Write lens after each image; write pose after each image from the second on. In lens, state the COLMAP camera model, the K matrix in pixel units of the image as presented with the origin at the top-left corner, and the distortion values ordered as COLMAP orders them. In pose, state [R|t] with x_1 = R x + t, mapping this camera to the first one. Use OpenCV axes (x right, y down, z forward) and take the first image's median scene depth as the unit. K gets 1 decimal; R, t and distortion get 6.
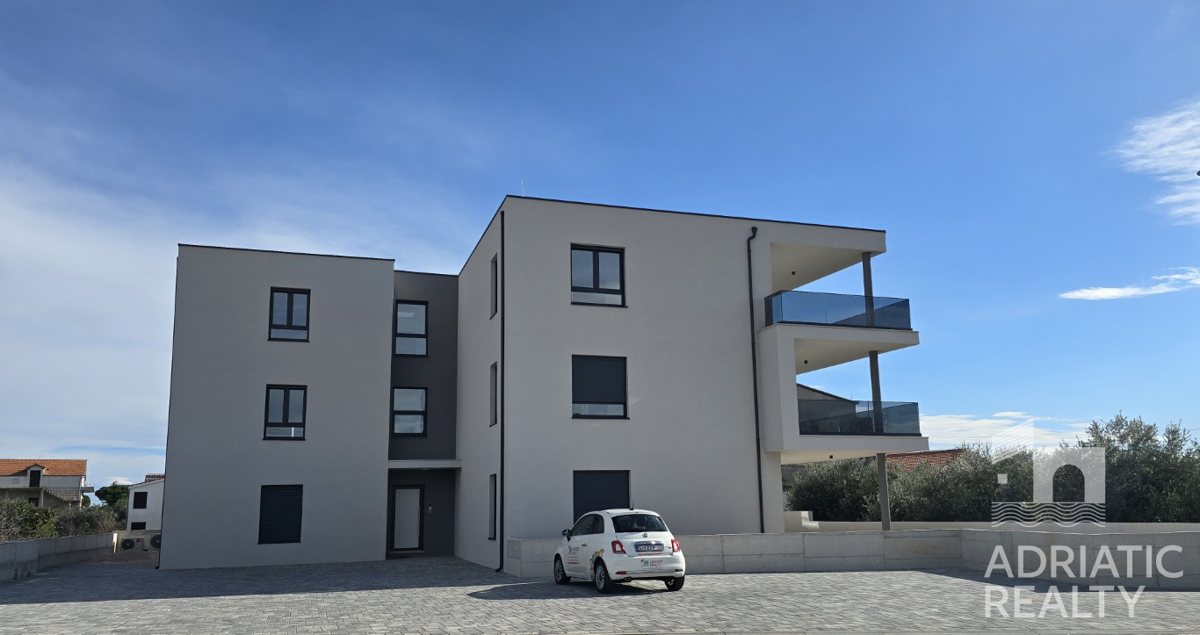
lens RADIAL K [[933.8, 0, 600.0], [0, 933.8, 317.5], [0, 0, 1]] dist [0.009215, 0.000498]
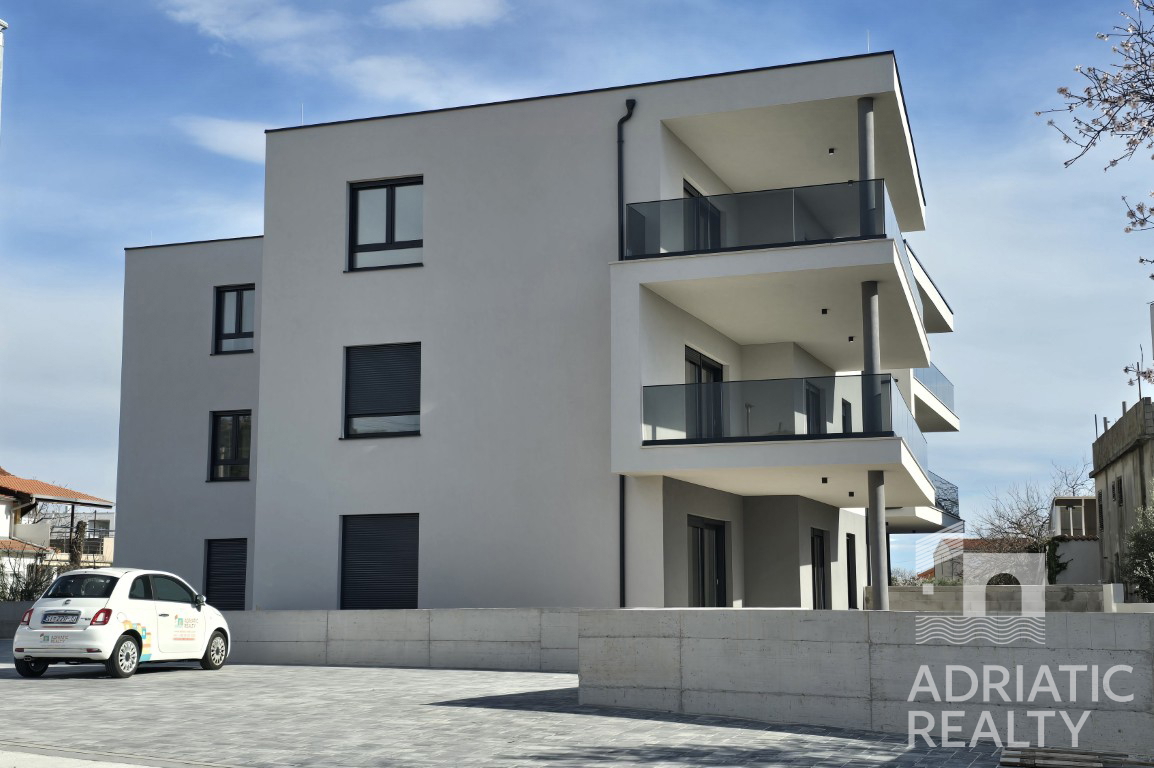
lens RADIAL K [[1529.9, 0, 577.0], [0, 1529.9, 384.0], [0, 0, 1]] dist [0.076234, -0.010914]
pose [[0.773840, -0.072648, -0.629202, 0.800353], [0.117412, 0.992636, 0.029792, 0.052861], [0.622404, -0.096930, 0.776671, 0.230715]]
